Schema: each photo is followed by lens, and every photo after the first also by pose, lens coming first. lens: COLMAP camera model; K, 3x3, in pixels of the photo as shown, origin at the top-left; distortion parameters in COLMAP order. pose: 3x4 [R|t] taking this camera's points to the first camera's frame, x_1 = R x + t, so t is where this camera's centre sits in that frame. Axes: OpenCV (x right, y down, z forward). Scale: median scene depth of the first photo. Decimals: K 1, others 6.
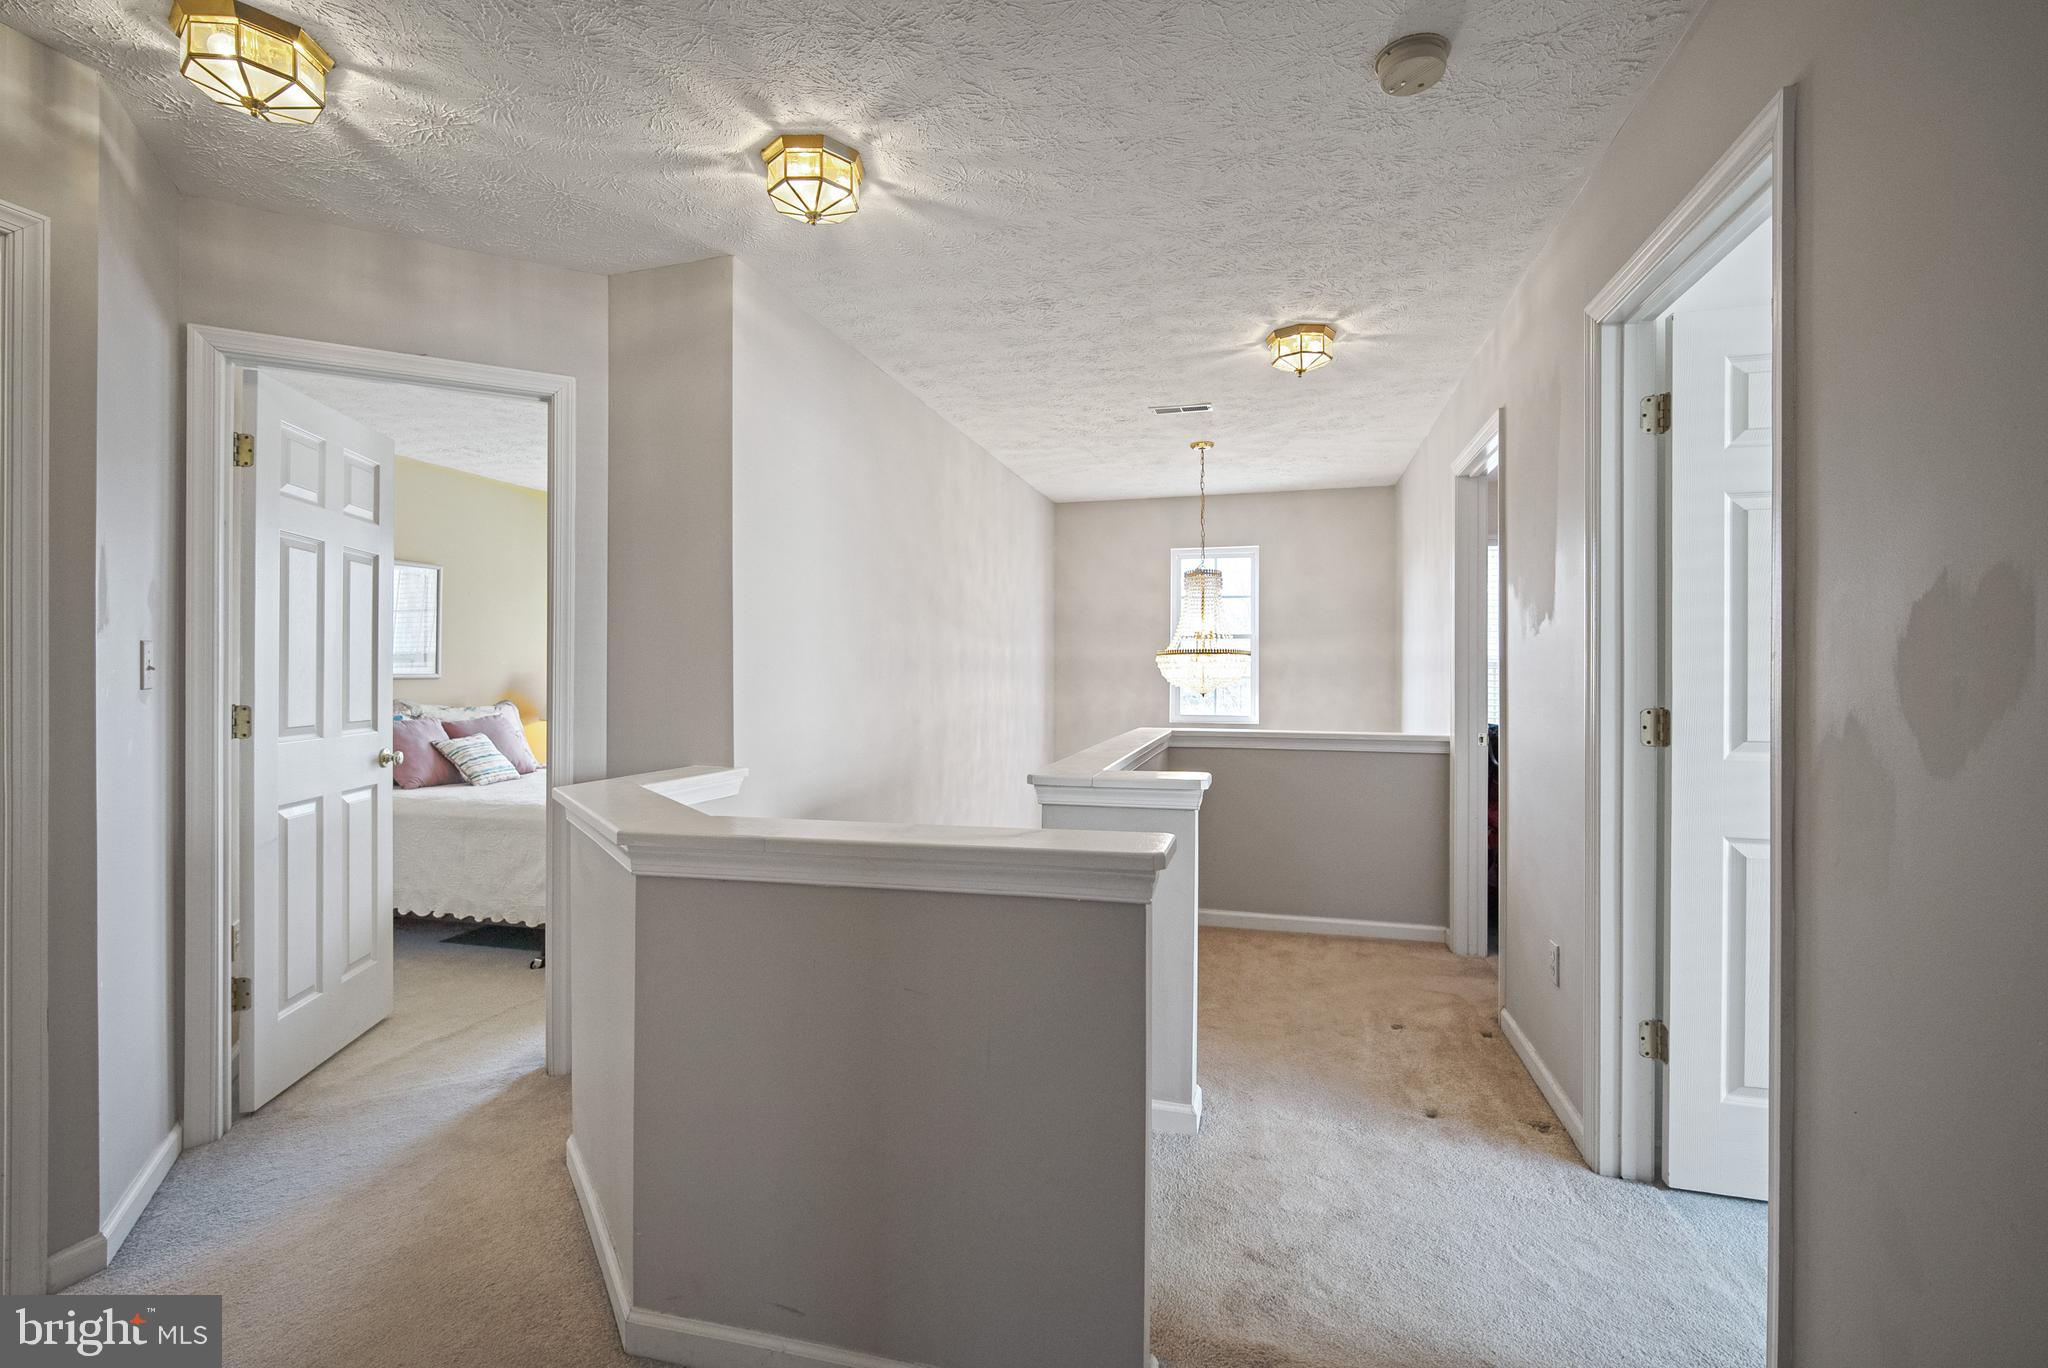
lens RADIAL K [[898.0, 0, 1027.8], [0, 898.0, 674.1], [0, 0, 1]] dist [-0.000583, 0.000043]
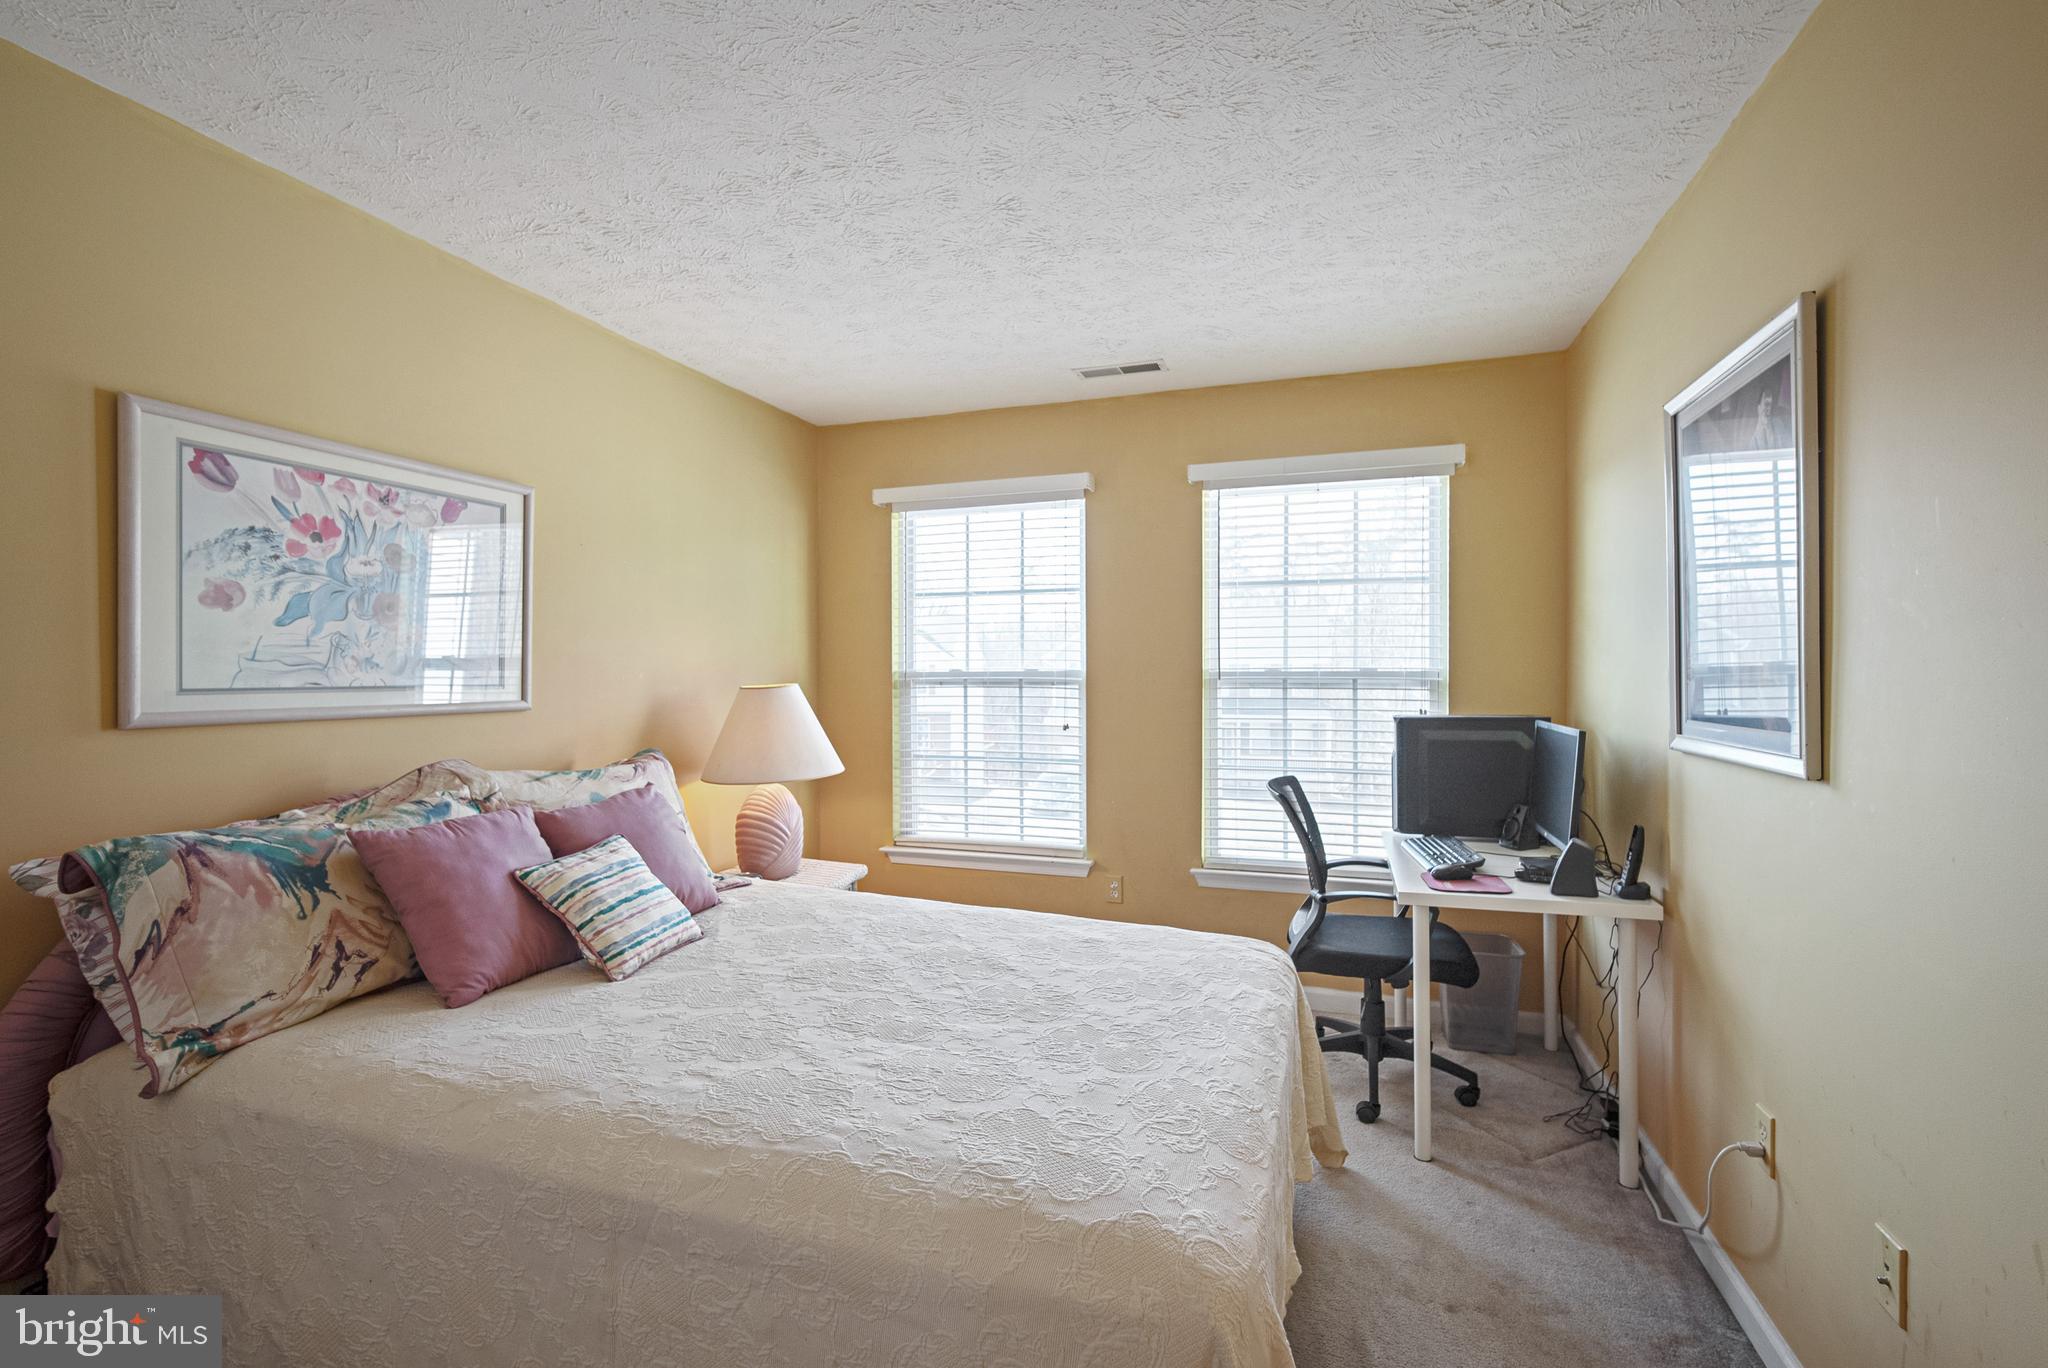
lens RADIAL K [[898.0, 0, 1027.8], [0, 898.0, 674.1], [0, 0, 1]] dist [-0.000583, 0.000043]
pose [[0.997813, -0.001257, -0.066091, -0.378462], [0.001416, 0.999996, 0.002357, -0.017539], [0.066088, -0.002446, 0.997811, 0.570390]]
